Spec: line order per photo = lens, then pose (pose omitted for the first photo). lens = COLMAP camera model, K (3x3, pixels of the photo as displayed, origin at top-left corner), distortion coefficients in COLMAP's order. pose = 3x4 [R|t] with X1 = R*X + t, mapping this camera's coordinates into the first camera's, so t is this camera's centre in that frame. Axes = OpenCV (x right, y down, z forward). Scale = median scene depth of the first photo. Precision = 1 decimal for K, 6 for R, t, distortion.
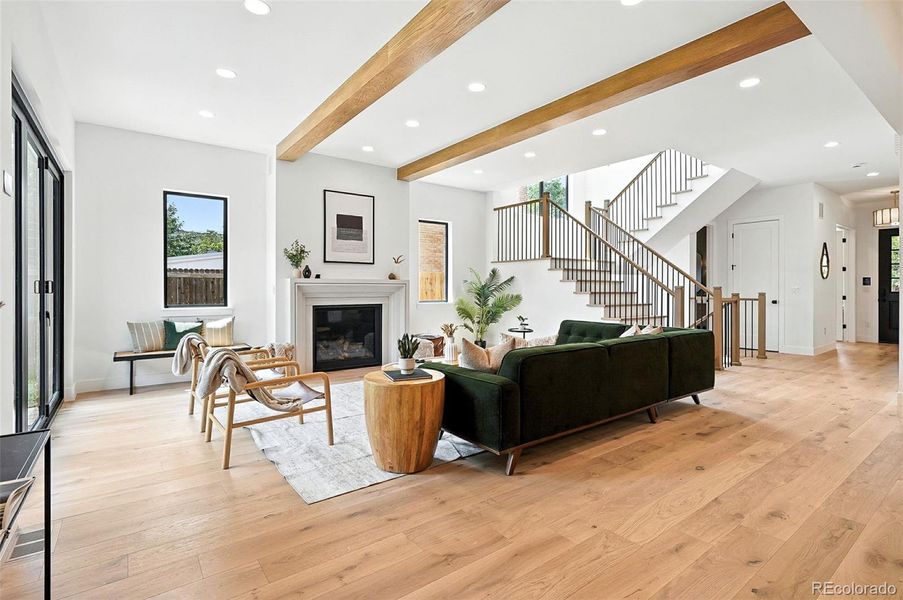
lens RADIAL K [[433.3, 0, 453.6], [0, 433.3, 291.3], [0, 0, 1]] dist [0.000062, 0.000565]
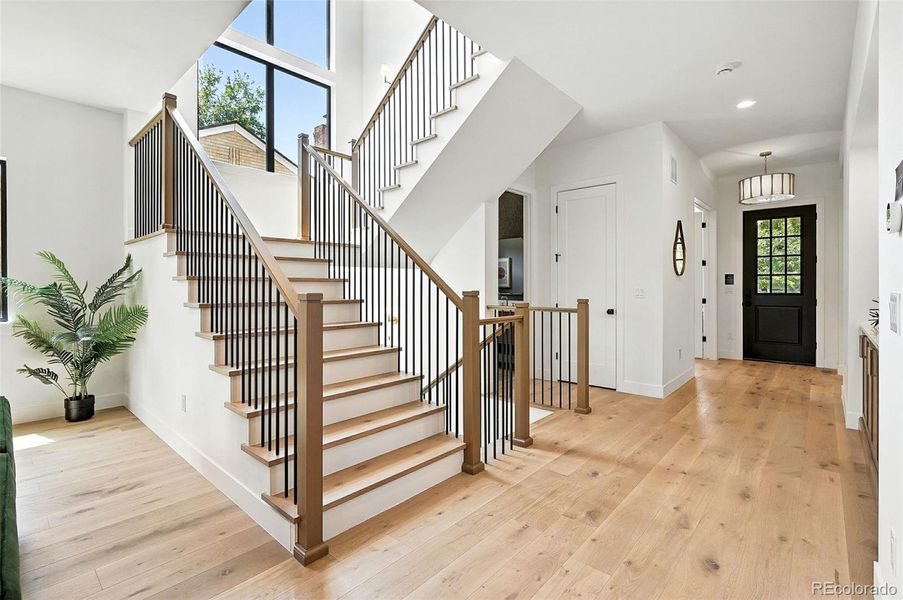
lens RADIAL K [[415.1, 0, 451.3], [0, 415.1, 290.5], [0, 0, 1]] dist [-0.004841, -0.000466]
pose [[0.981901, -0.005390, 0.189320, 0.378869], [0.004721, 0.999981, 0.003982, -0.009720], [-0.189337, -0.003016, 0.981907, 0.426954]]
